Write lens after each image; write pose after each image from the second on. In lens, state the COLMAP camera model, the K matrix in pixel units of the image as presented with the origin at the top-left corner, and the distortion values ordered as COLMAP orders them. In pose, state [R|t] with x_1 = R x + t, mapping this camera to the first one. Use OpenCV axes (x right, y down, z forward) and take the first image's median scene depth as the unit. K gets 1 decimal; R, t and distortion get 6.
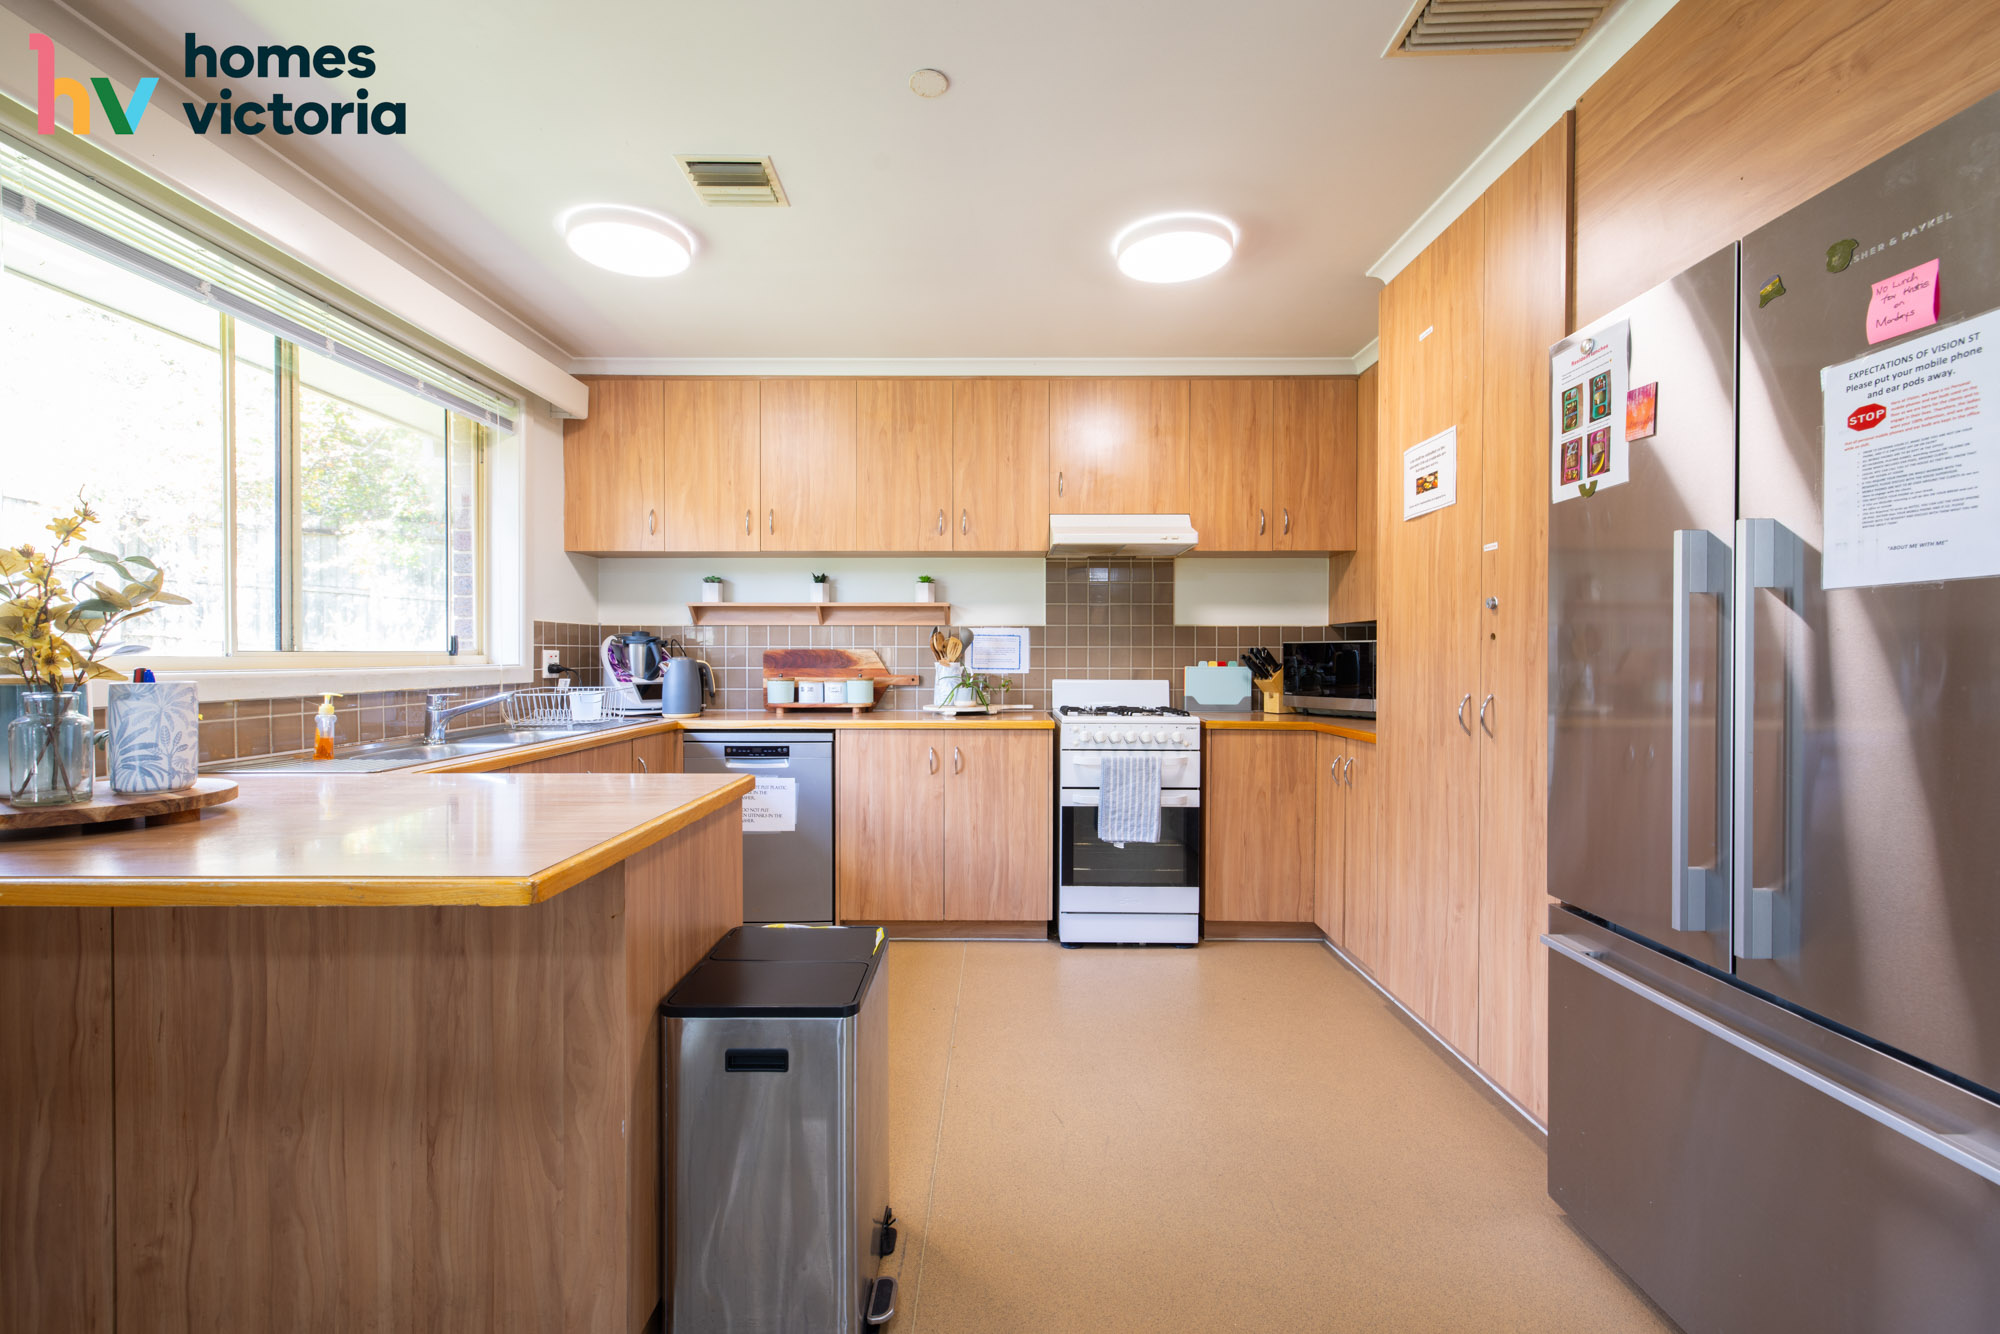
lens RADIAL K [[837.4, 0, 992.6], [0, 837.4, 663.3], [0, 0, 1]] dist [0.000177, 0.000432]
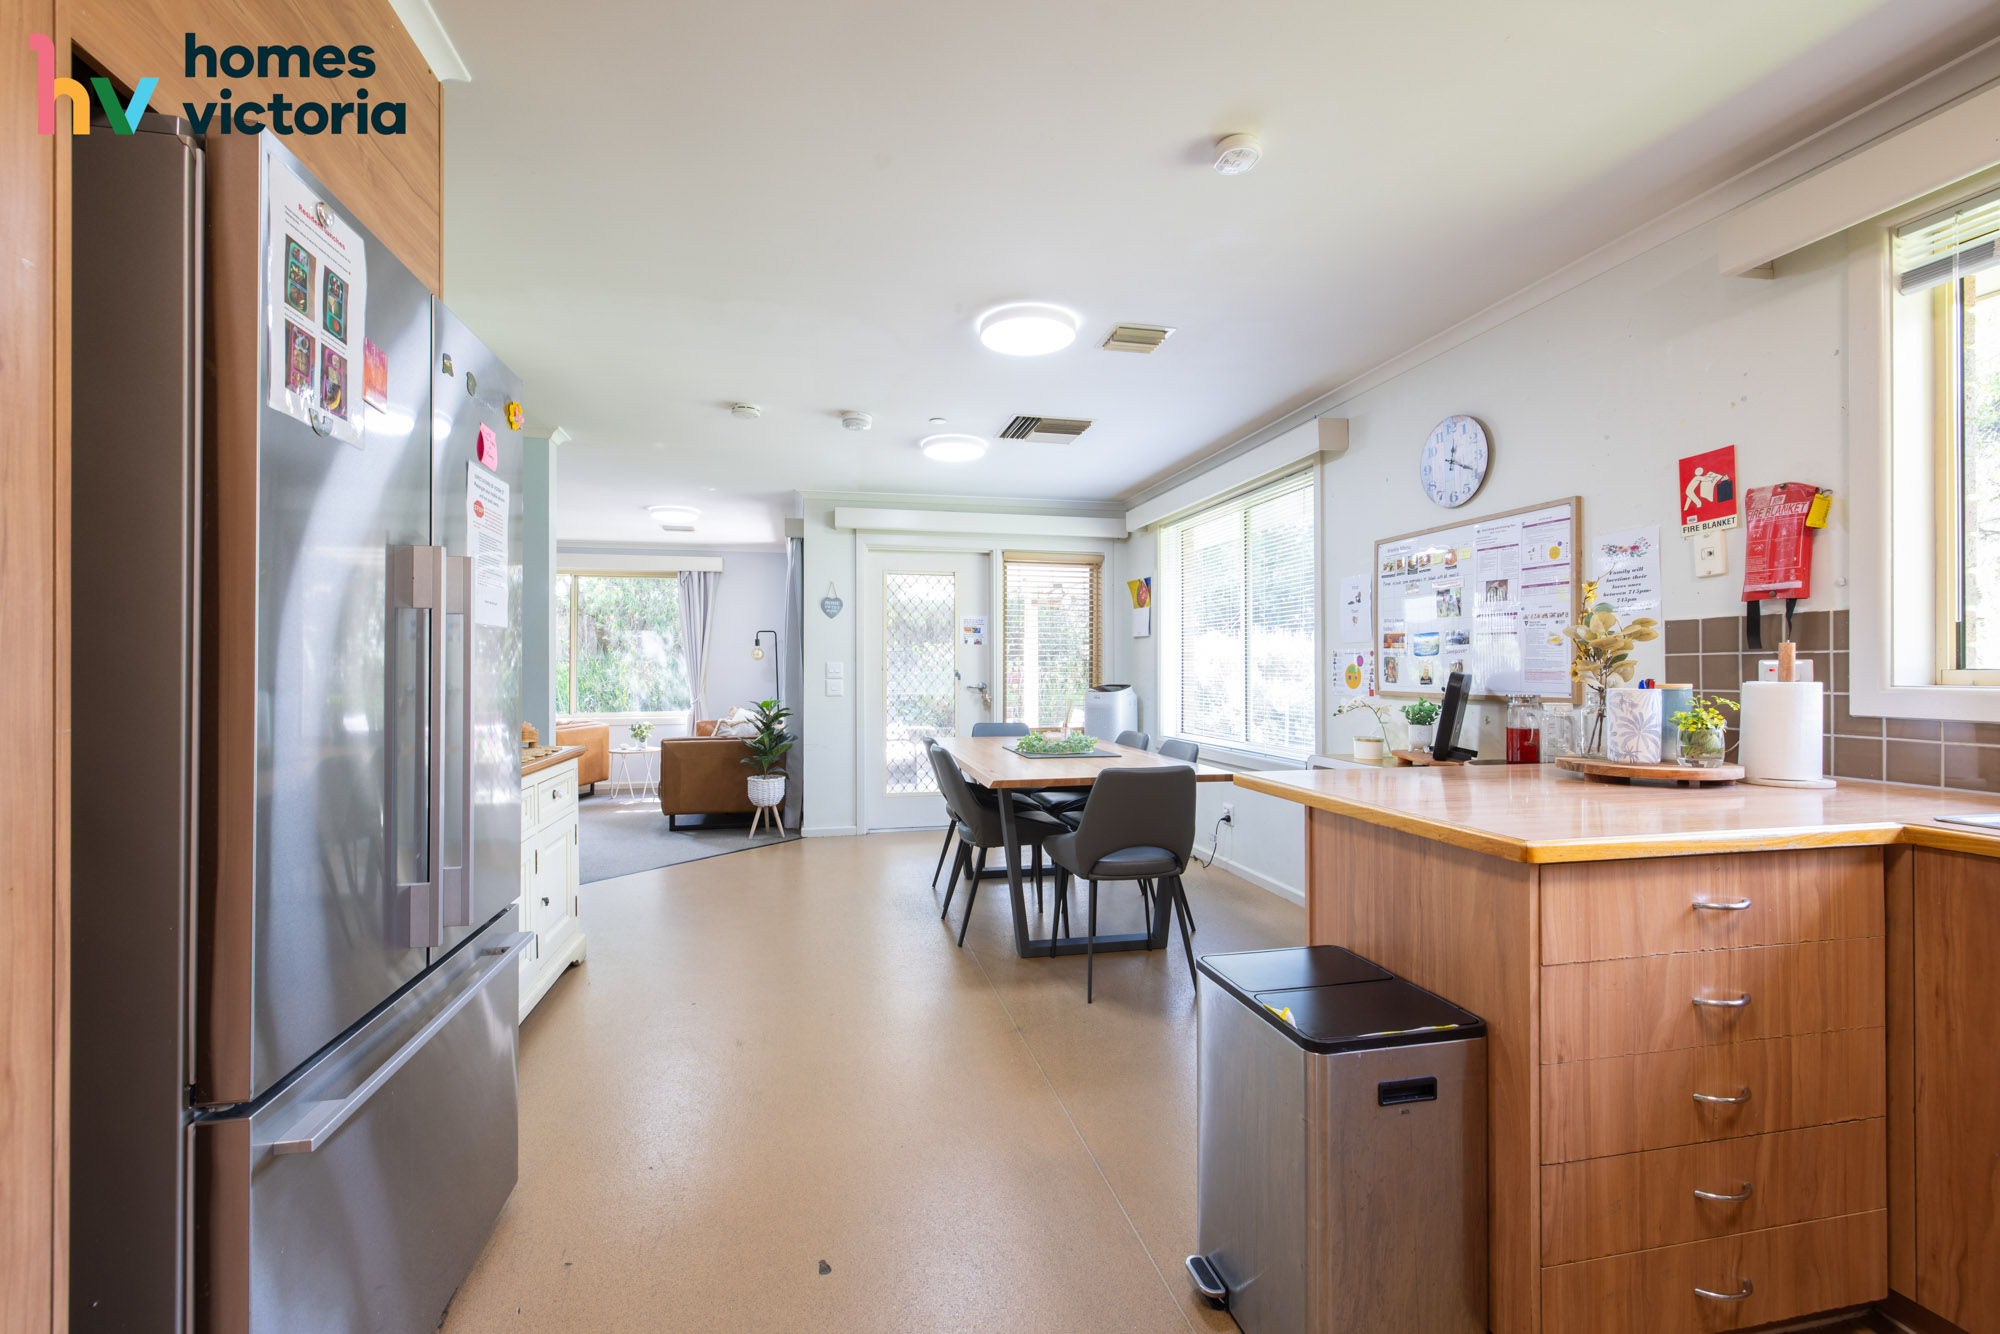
lens RADIAL K [[837.4, 0, 992.6], [0, 837.4, 663.3], [0, 0, 1]] dist [0.000177, 0.000432]
pose [[-0.975979, -0.003721, -0.217831, 0.147229], [-0.003875, 0.999992, 0.000276, -0.006024], [0.217828, 0.001113, -0.975986, 0.815950]]
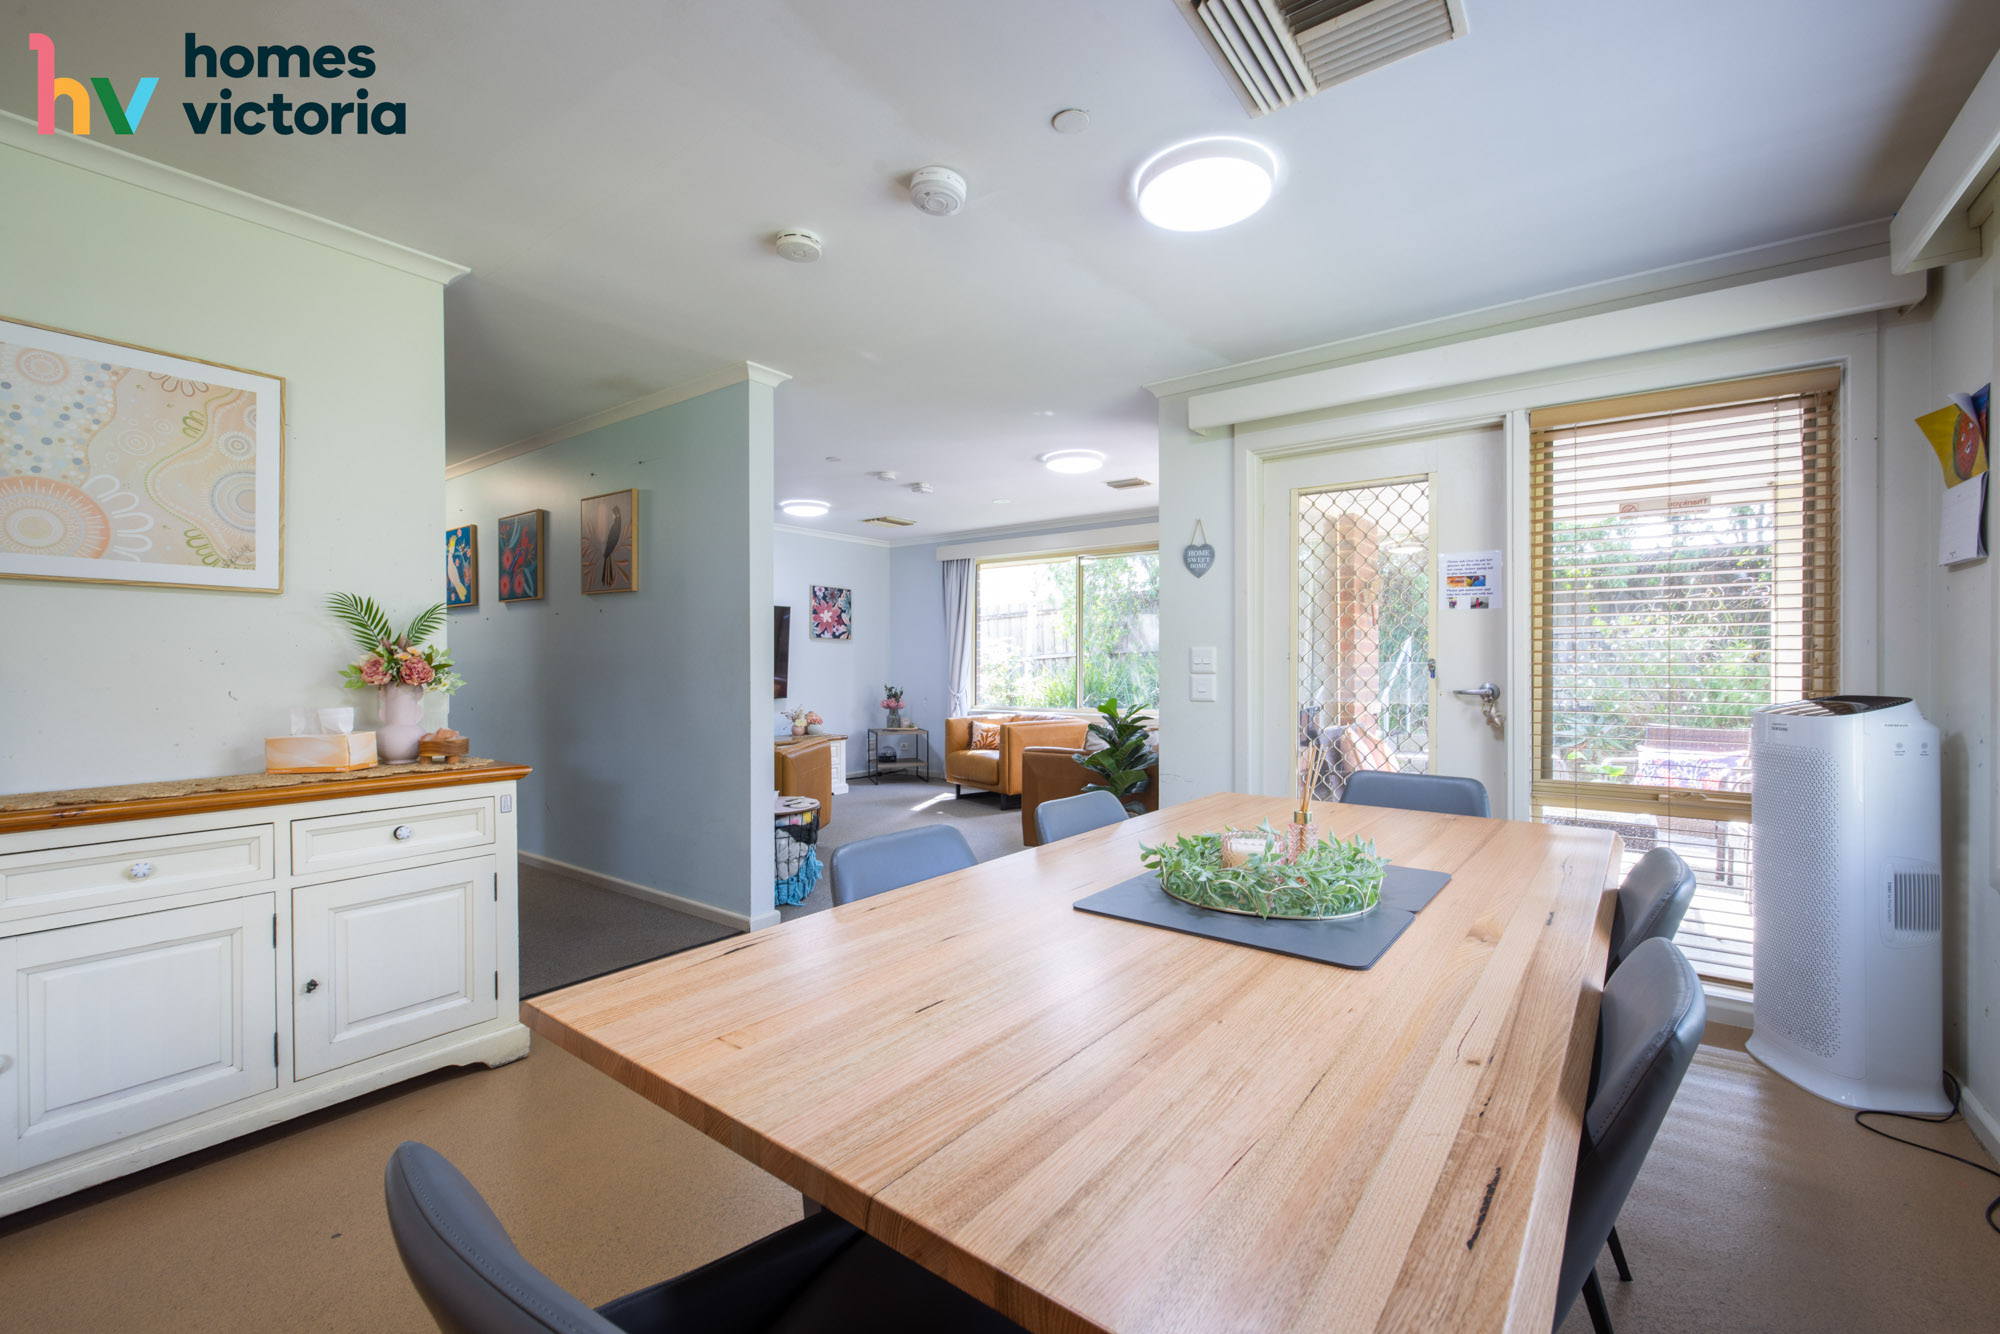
lens RADIAL K [[847.0, 0, 993.0], [0, 847.0, 662.5], [0, 0, 1]] dist [-0.001413, -0.000329]
pose [[-0.800831, -0.001896, 0.598887, -0.346835], [0.005022, 0.999939, 0.009881, 0.000894], [-0.598869, 0.010920, -0.800772, 0.098161]]
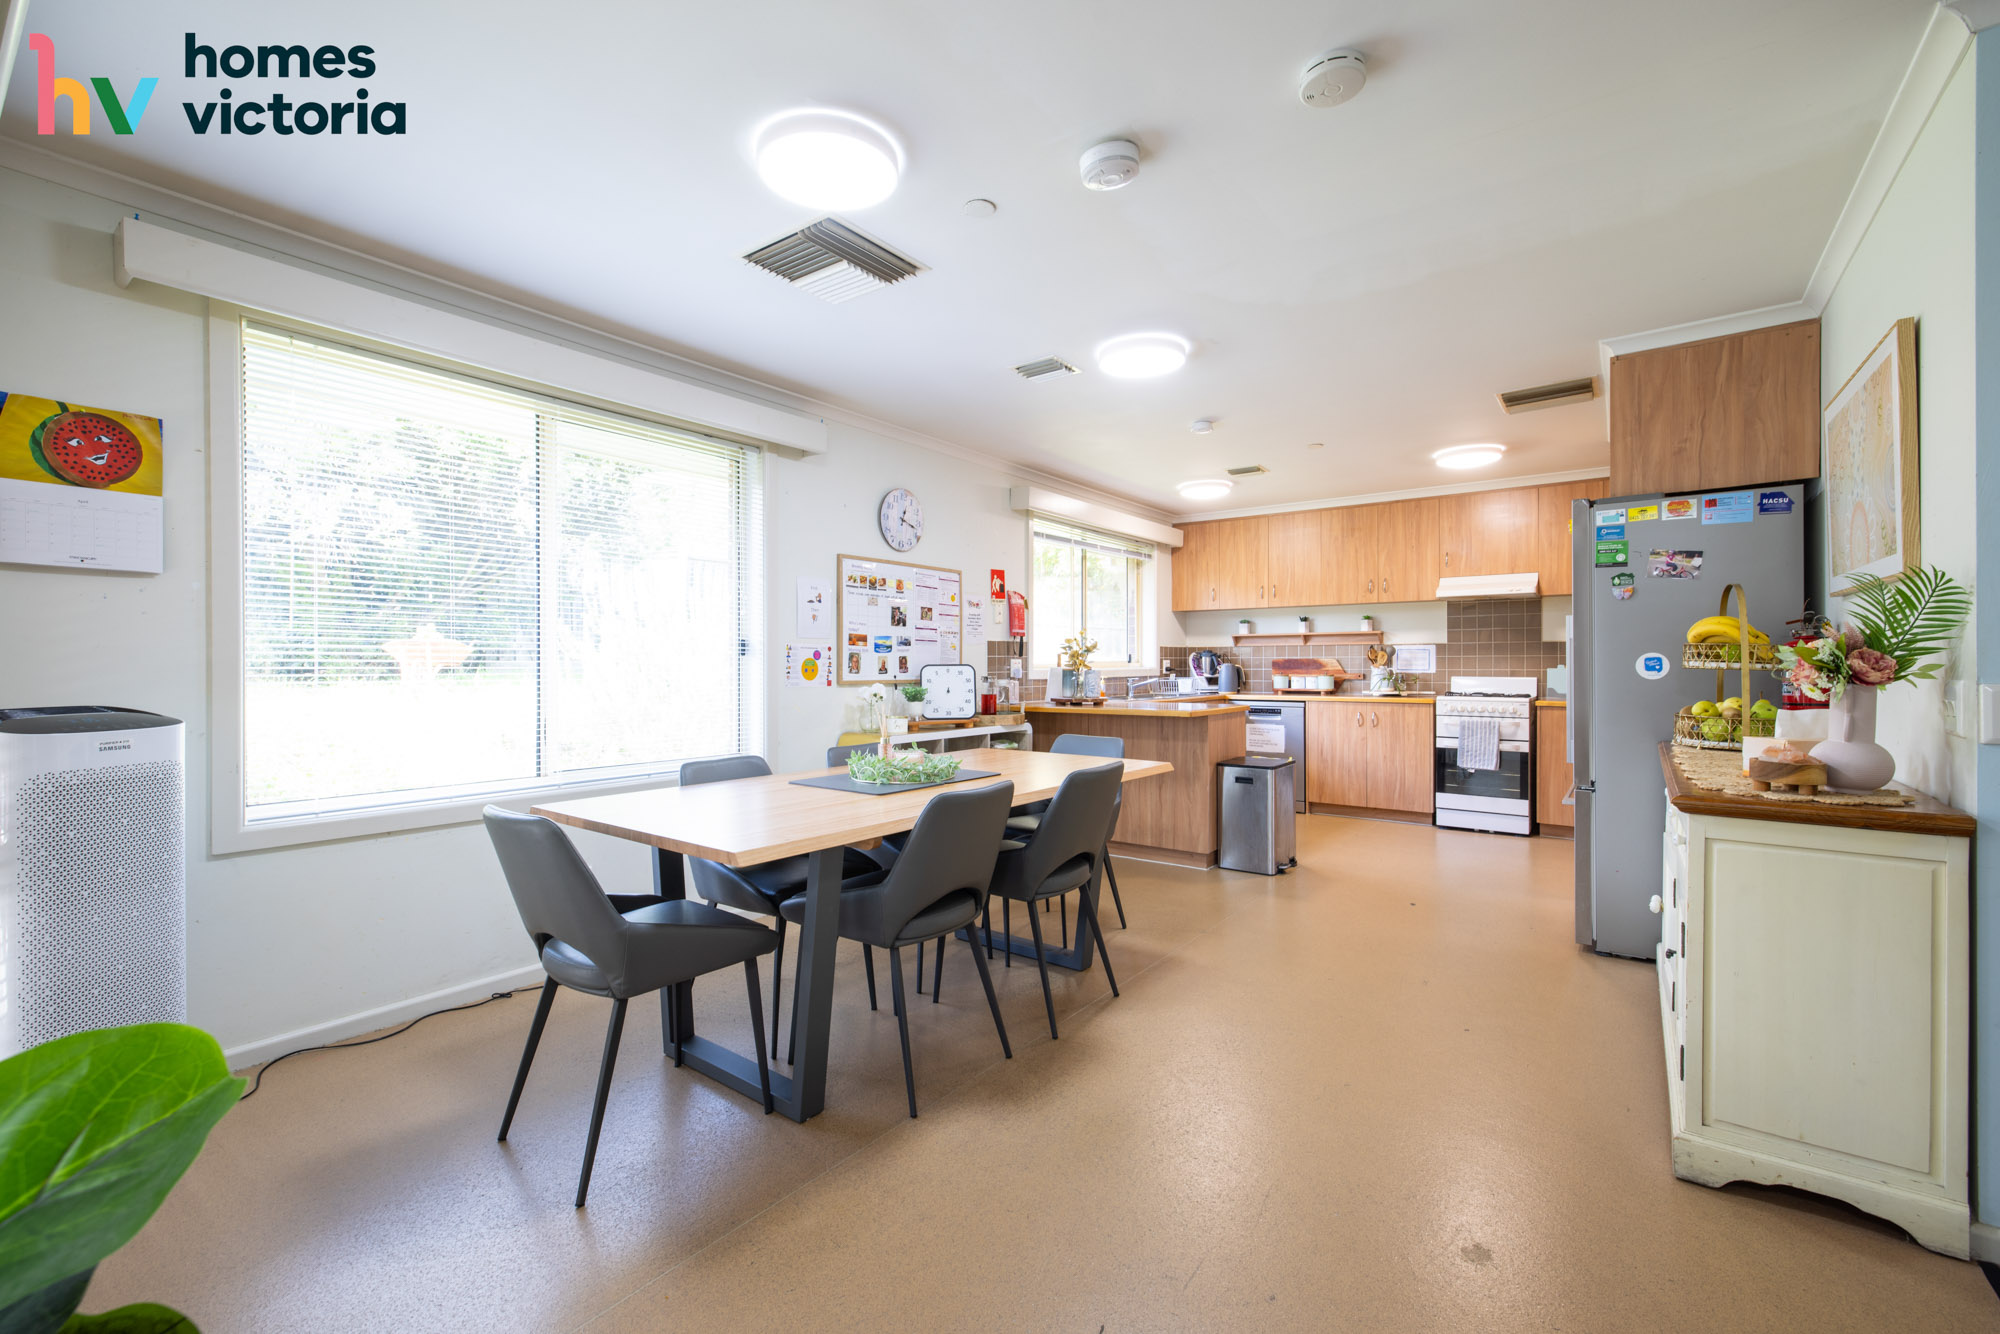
lens RADIAL K [[837.4, 0, 992.6], [0, 837.4, 663.3], [0, 0, 1]] dist [0.000177, 0.000432]
pose [[0.801785, -0.003083, -0.597604, 0.361140], [-0.002196, 0.999965, -0.008105, 0.009713], [0.597608, 0.007810, 0.801750, -0.907549]]
